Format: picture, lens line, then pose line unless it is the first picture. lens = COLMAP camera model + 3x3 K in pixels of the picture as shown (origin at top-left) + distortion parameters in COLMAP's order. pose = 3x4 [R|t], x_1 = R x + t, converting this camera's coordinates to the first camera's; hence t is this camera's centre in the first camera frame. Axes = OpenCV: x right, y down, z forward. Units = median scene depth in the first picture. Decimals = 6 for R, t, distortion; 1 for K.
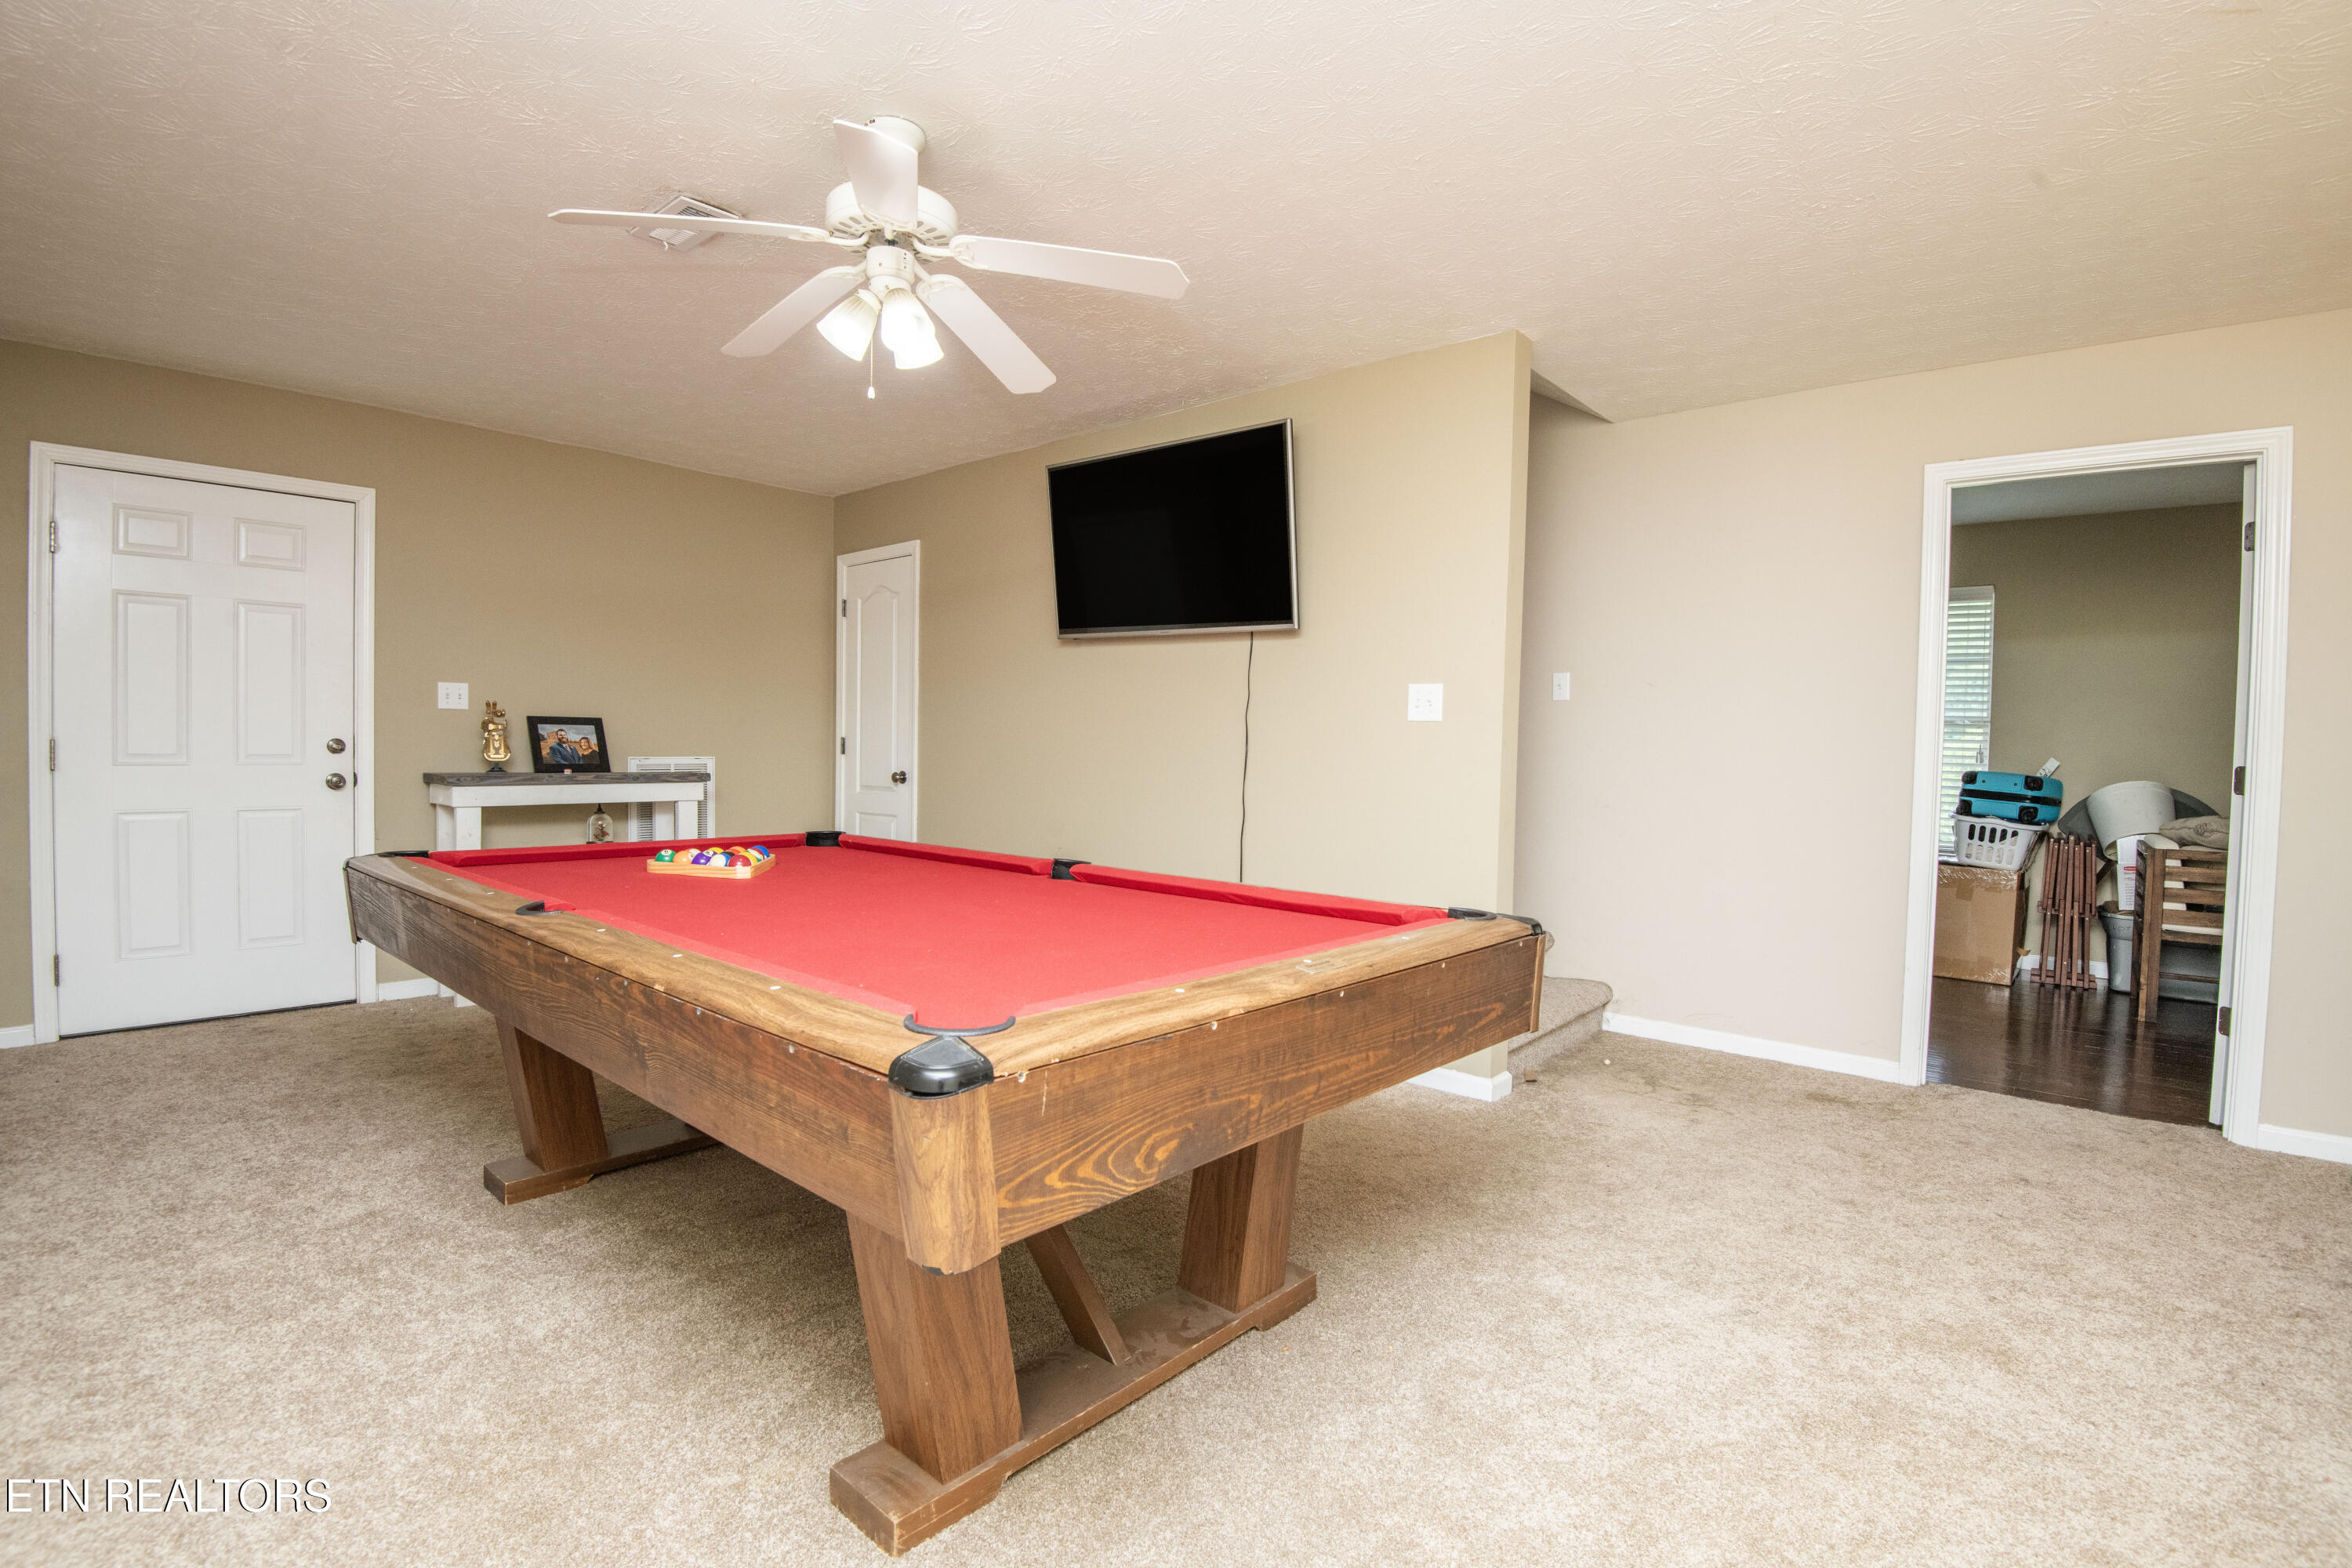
lens RADIAL K [[1080.3, 0, 1188.4], [0, 1080.3, 780.6], [0, 0, 1]] dist [-0.013037, -0.017578]
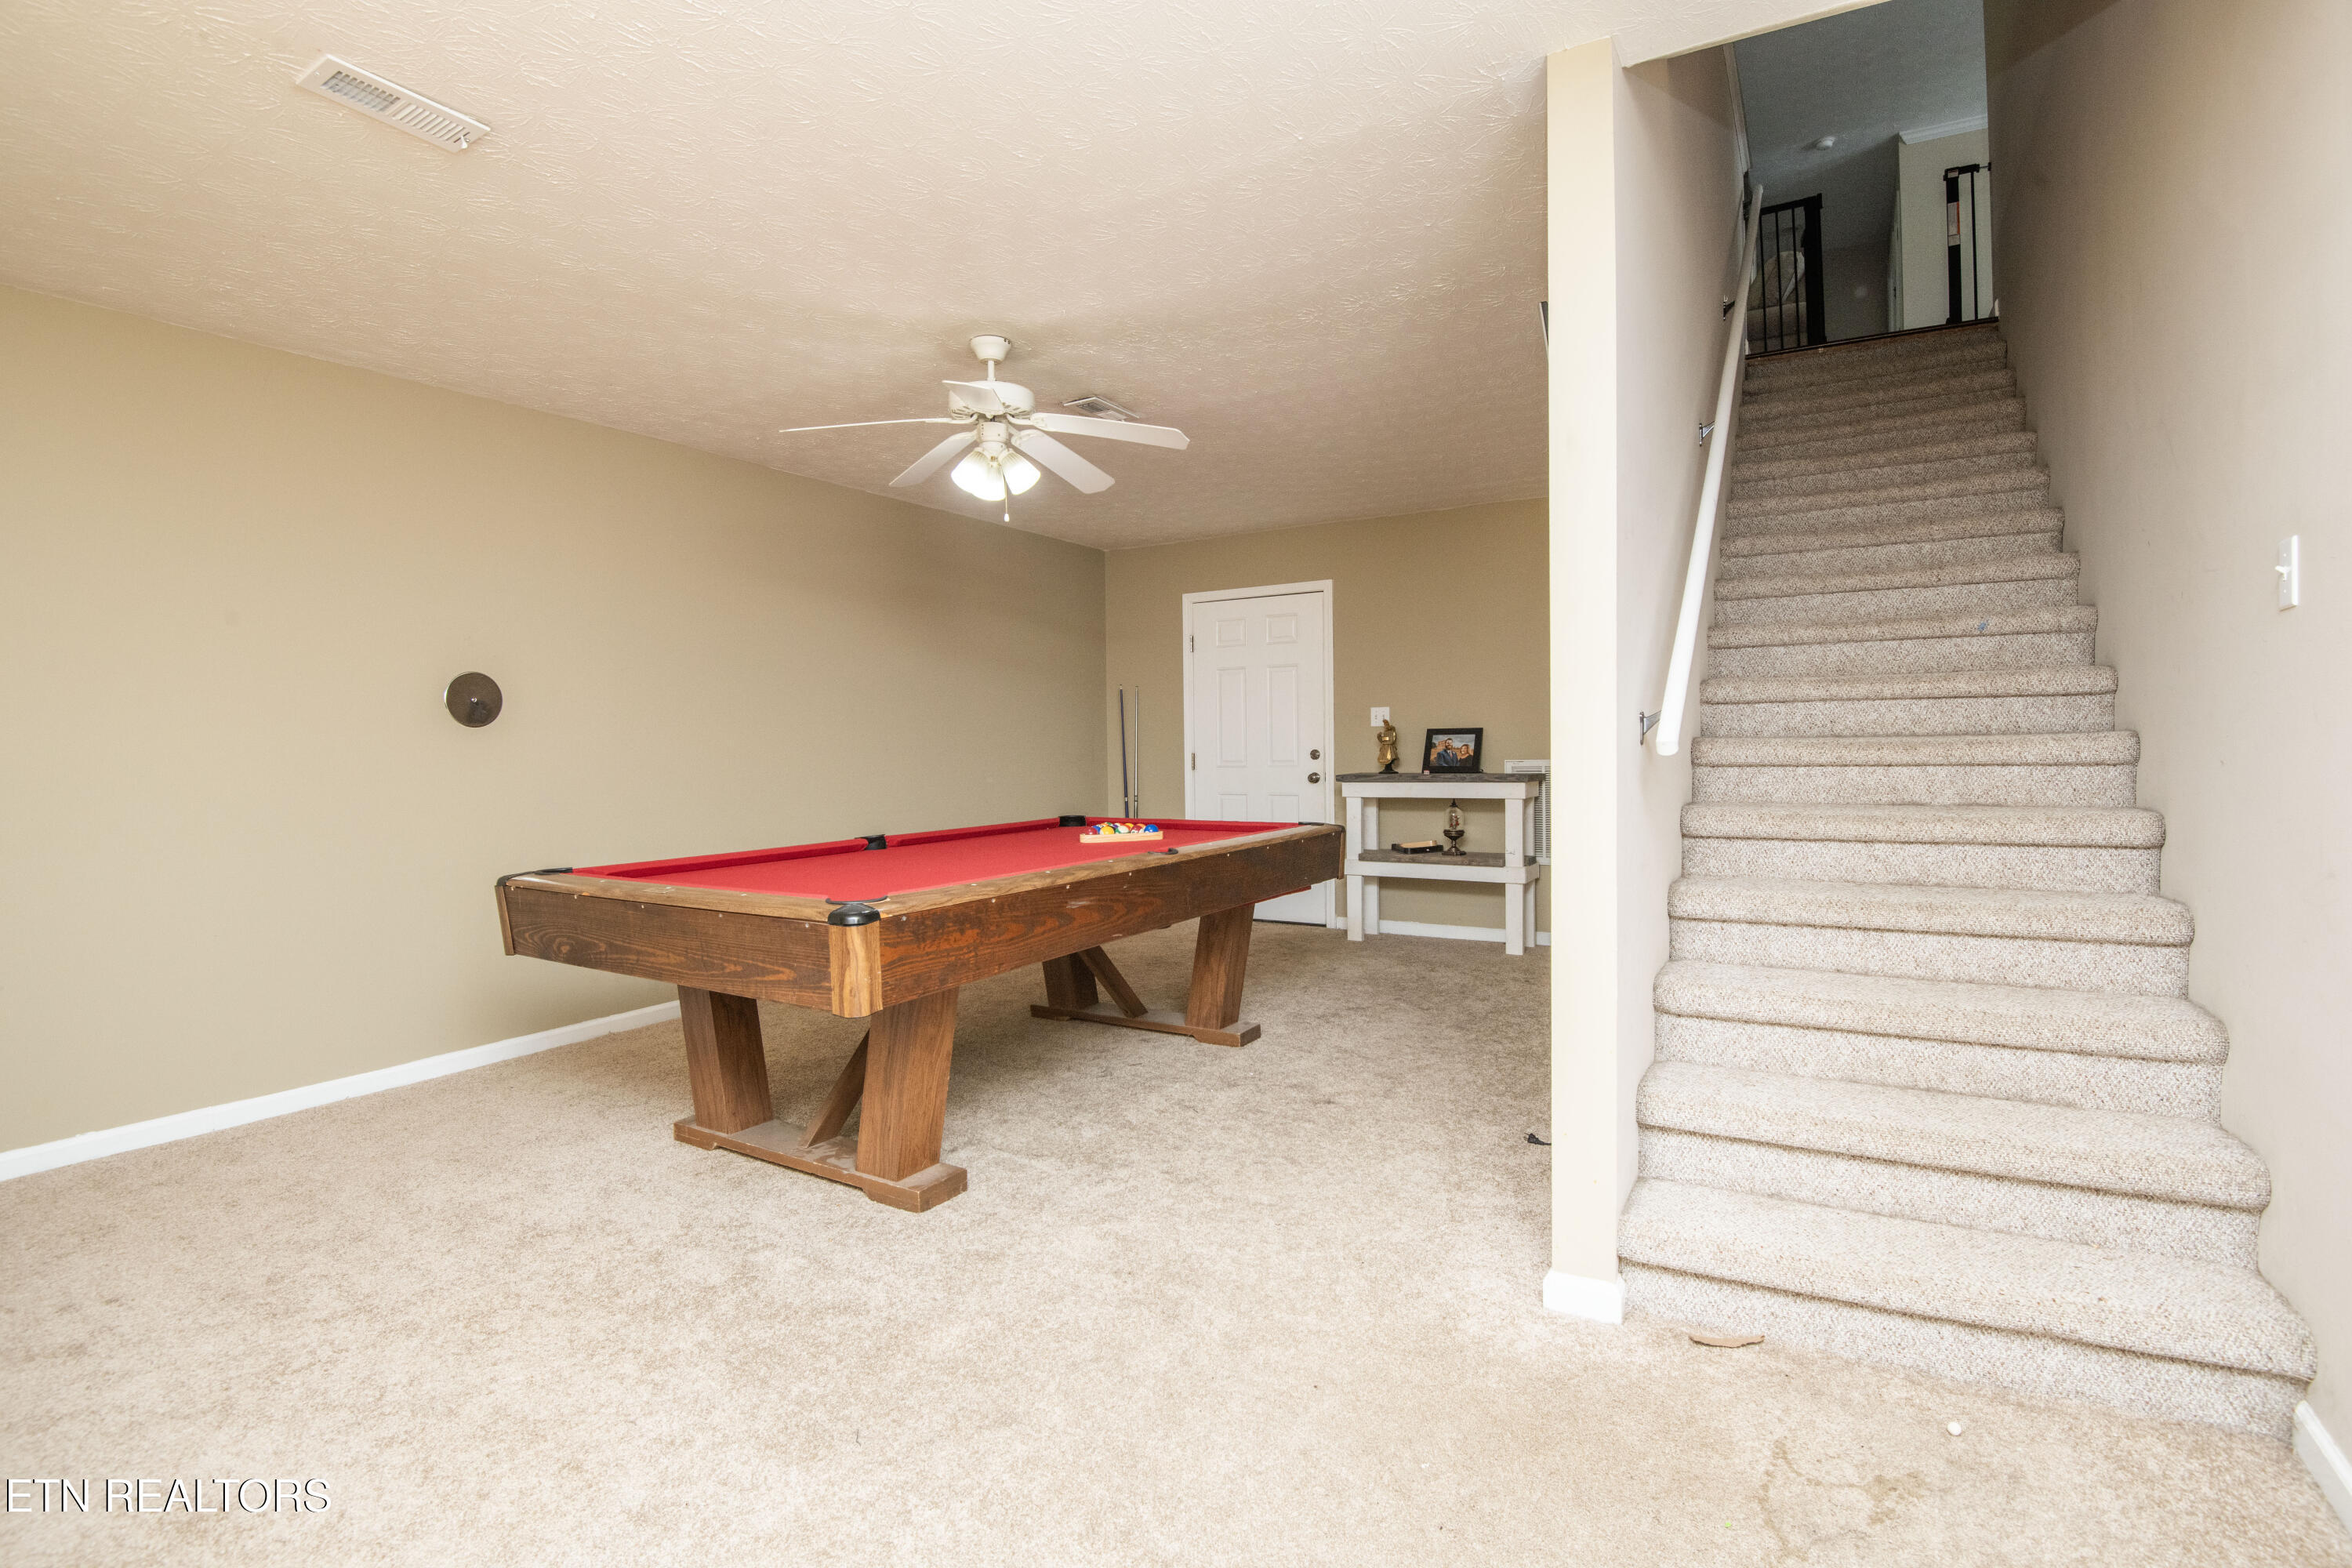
lens RADIAL K [[1100.3, 0, 1176.0], [0, 1100.3, 784.0], [0, 0, 1]] dist [-0.001203, -0.038051]
pose [[0.190178, 0.012644, -0.981668, 0.630027], [-0.015579, 0.999830, 0.009859, -0.002498], [0.981626, 0.013418, 0.190342, 0.458360]]
